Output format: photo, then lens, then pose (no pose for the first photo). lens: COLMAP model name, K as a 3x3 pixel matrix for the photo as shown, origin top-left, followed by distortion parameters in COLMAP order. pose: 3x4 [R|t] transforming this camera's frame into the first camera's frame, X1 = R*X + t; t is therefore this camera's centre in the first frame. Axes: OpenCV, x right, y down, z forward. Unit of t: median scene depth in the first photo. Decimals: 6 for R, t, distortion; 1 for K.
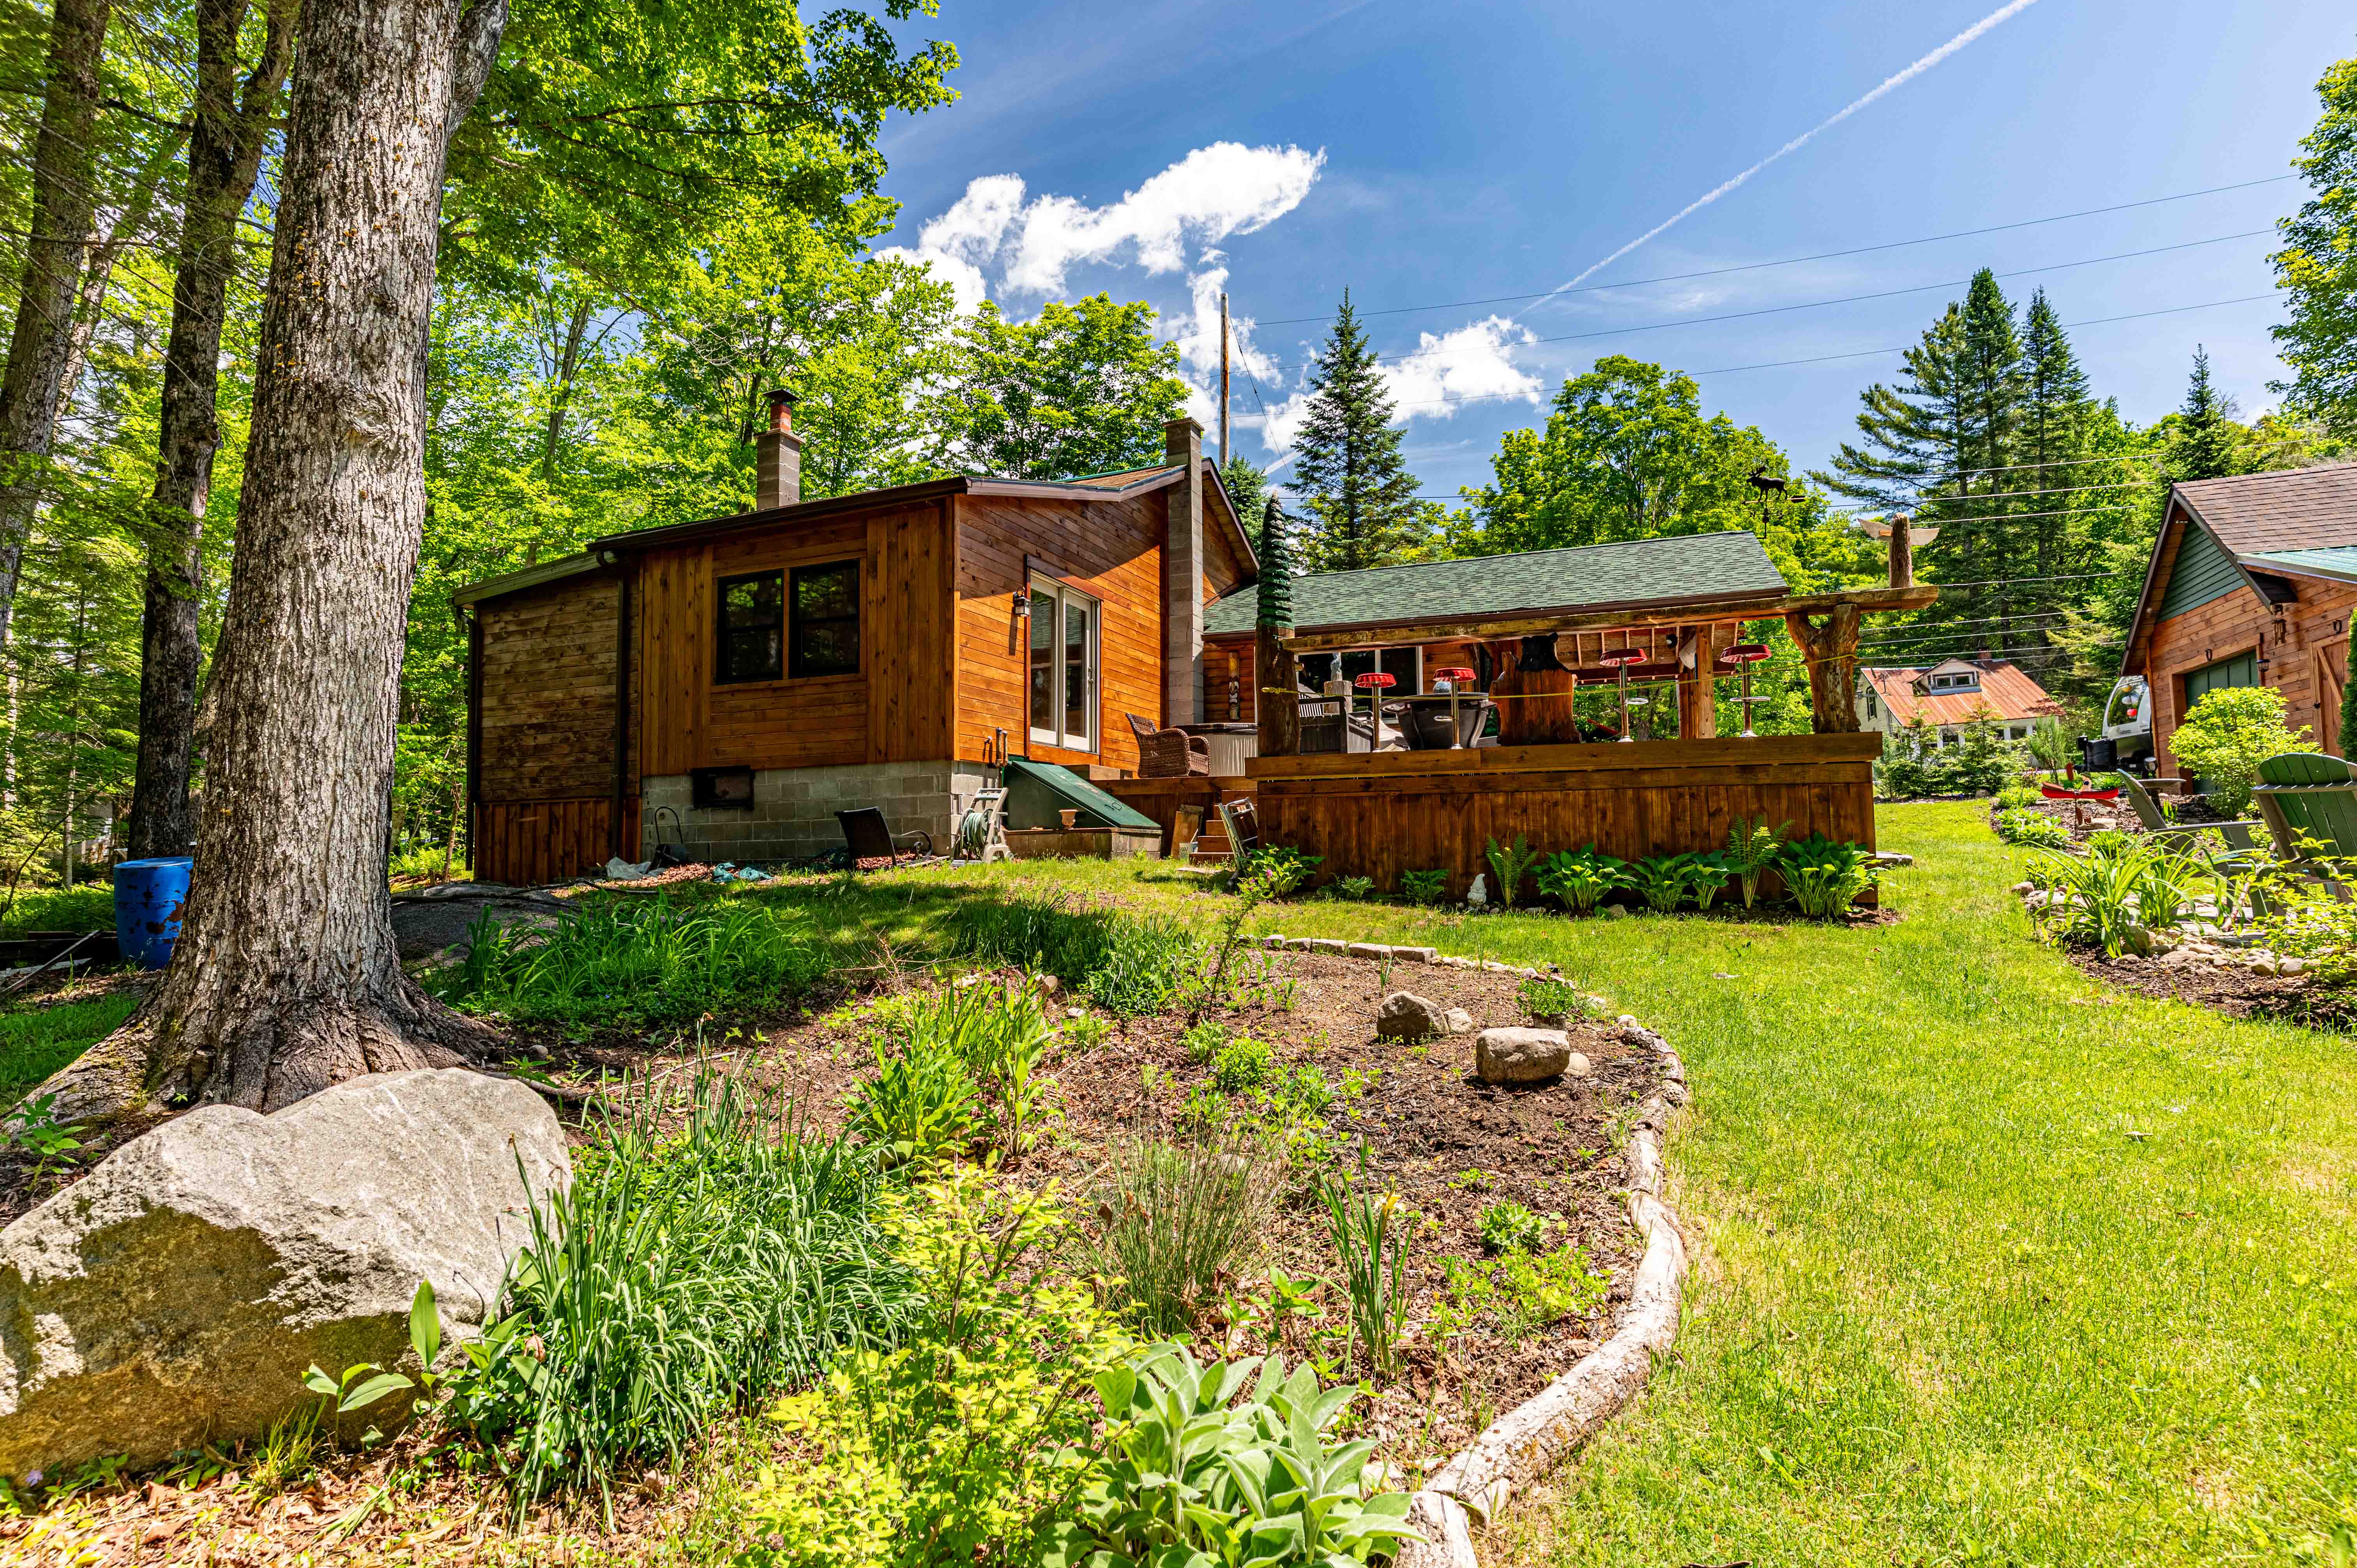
lens RADIAL K [[1126.6, 0, 1178.5], [0, 1126.6, 784.0], [0, 0, 1]] dist [0.000264, 0.000402]
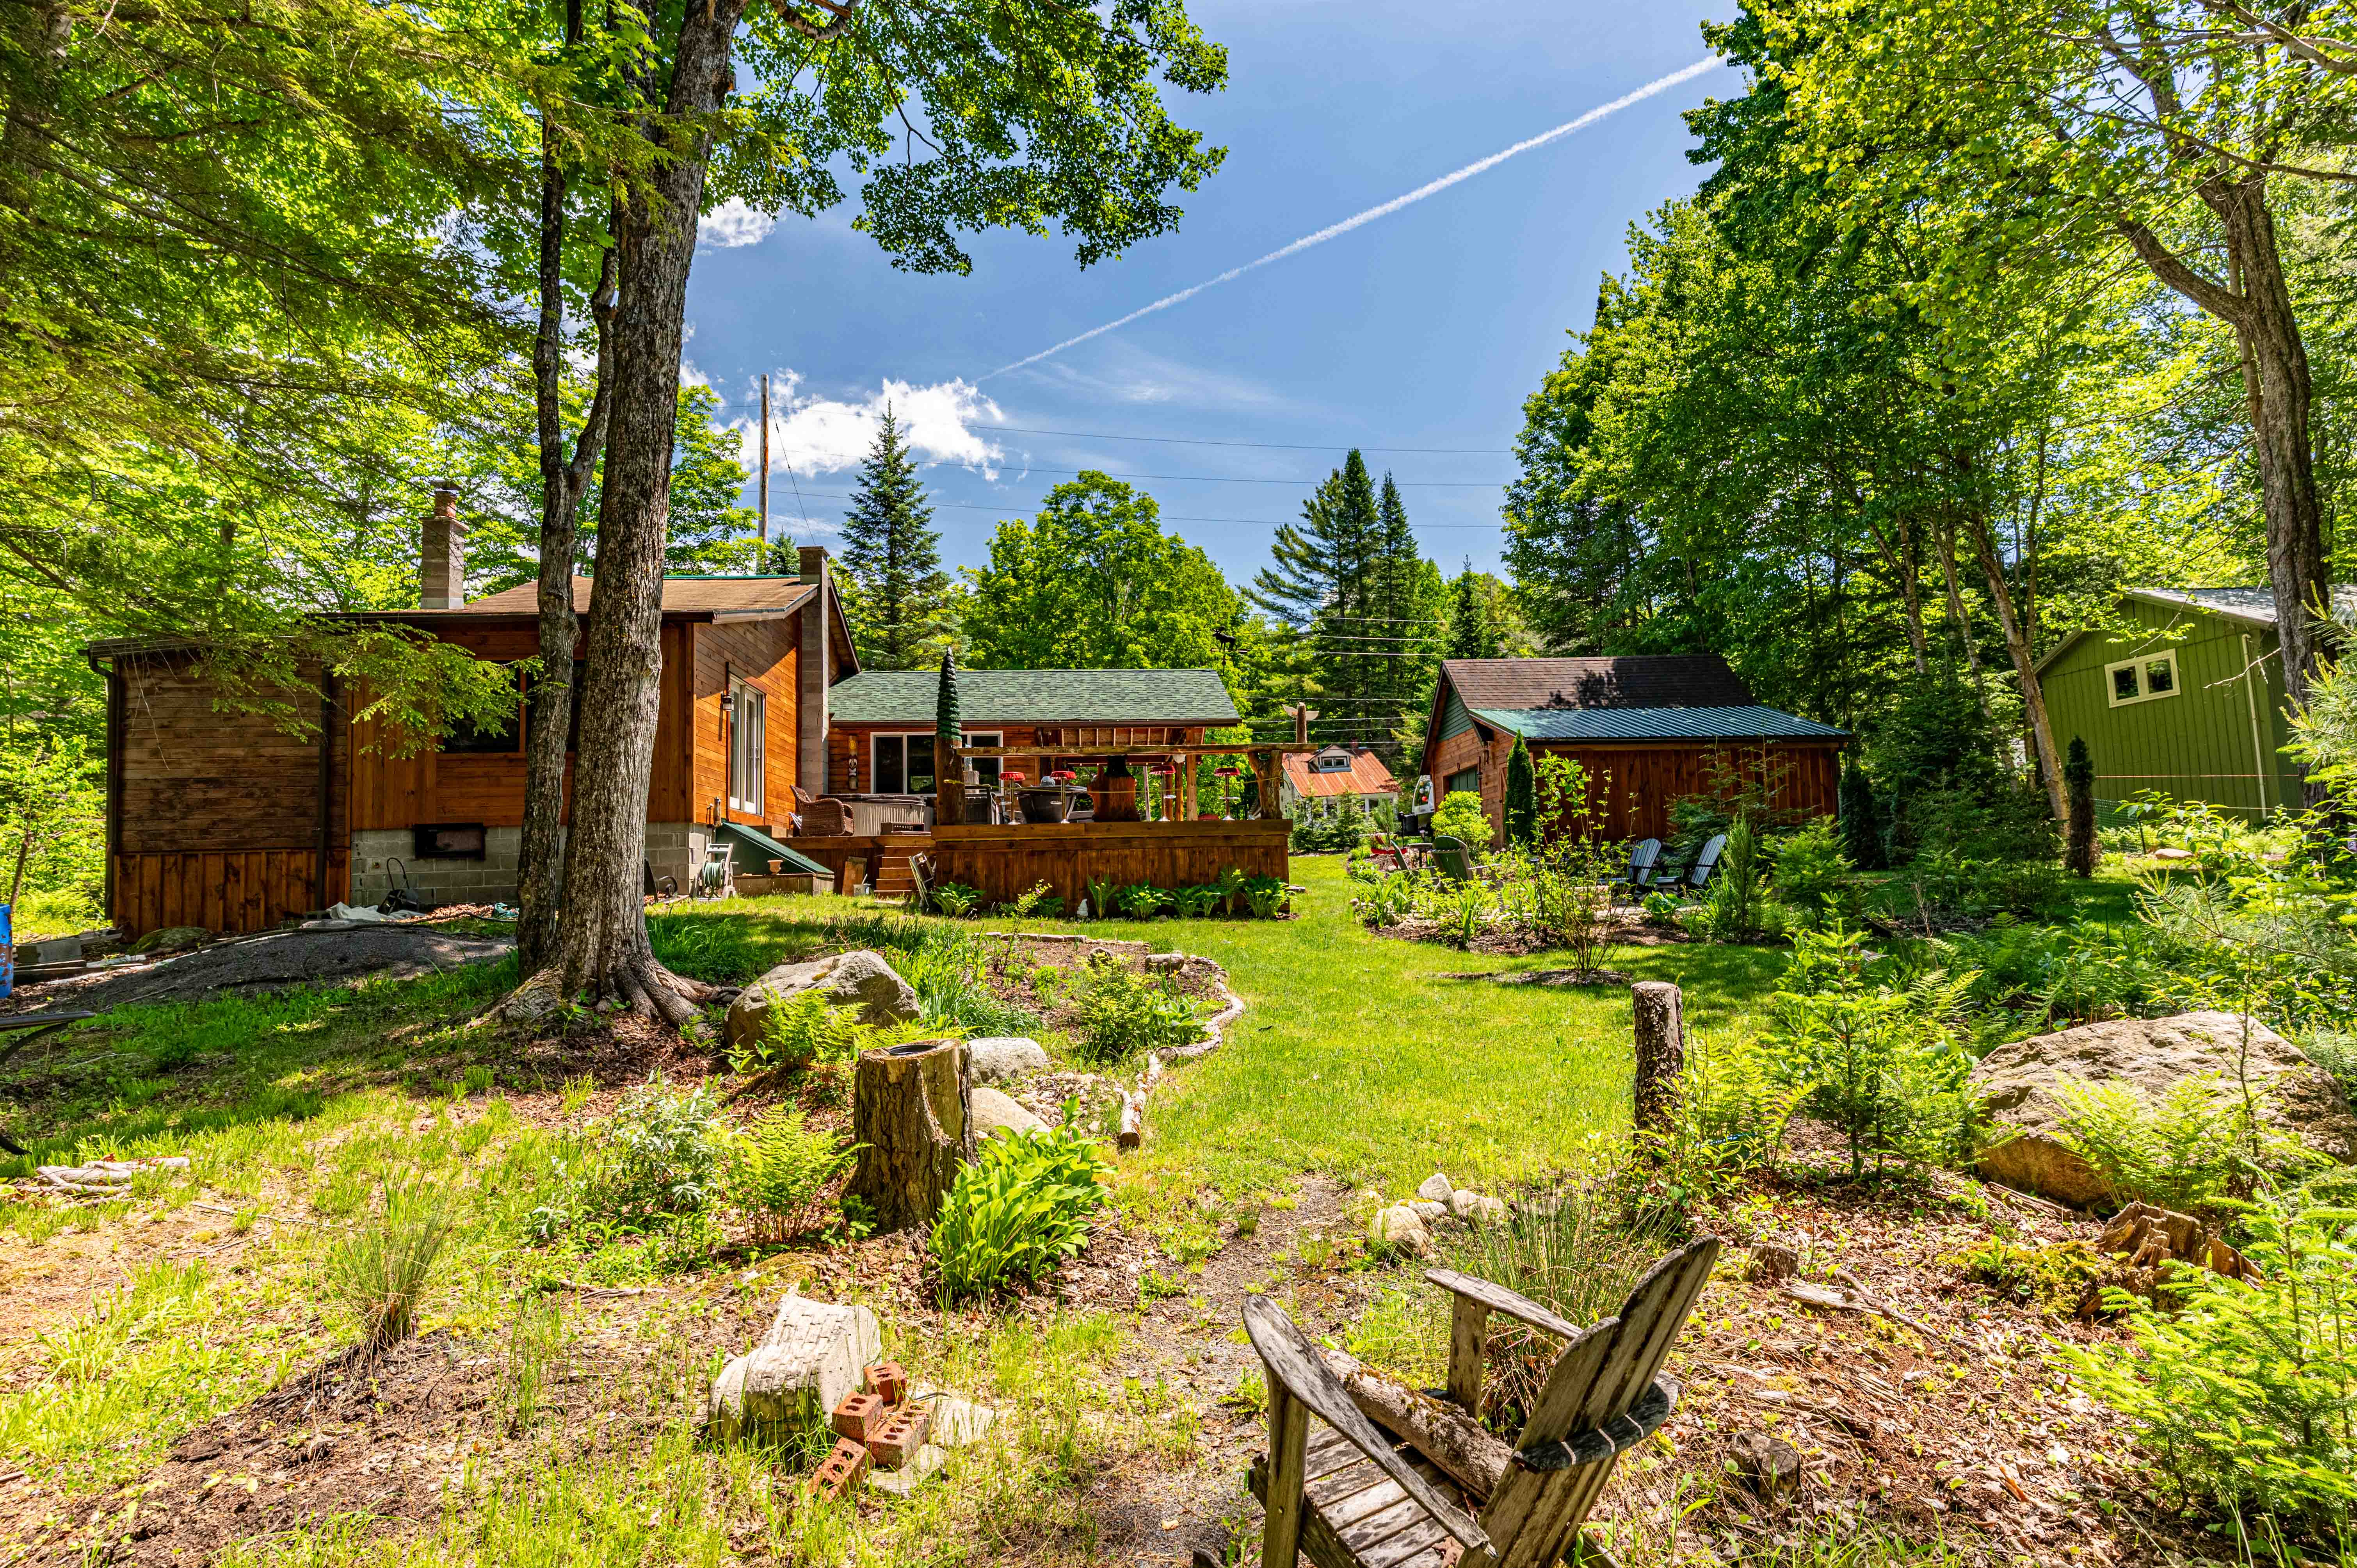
lens RADIAL K [[1126.6, 0, 1178.5], [0, 1126.6, 784.0], [0, 0, 1]] dist [0.000264, 0.000402]
pose [[0.894680, 0.030563, 0.445662, -0.105466], [-0.010394, 0.998811, -0.047631, -0.003453], [-0.446587, 0.037982, 0.893934, -0.164098]]
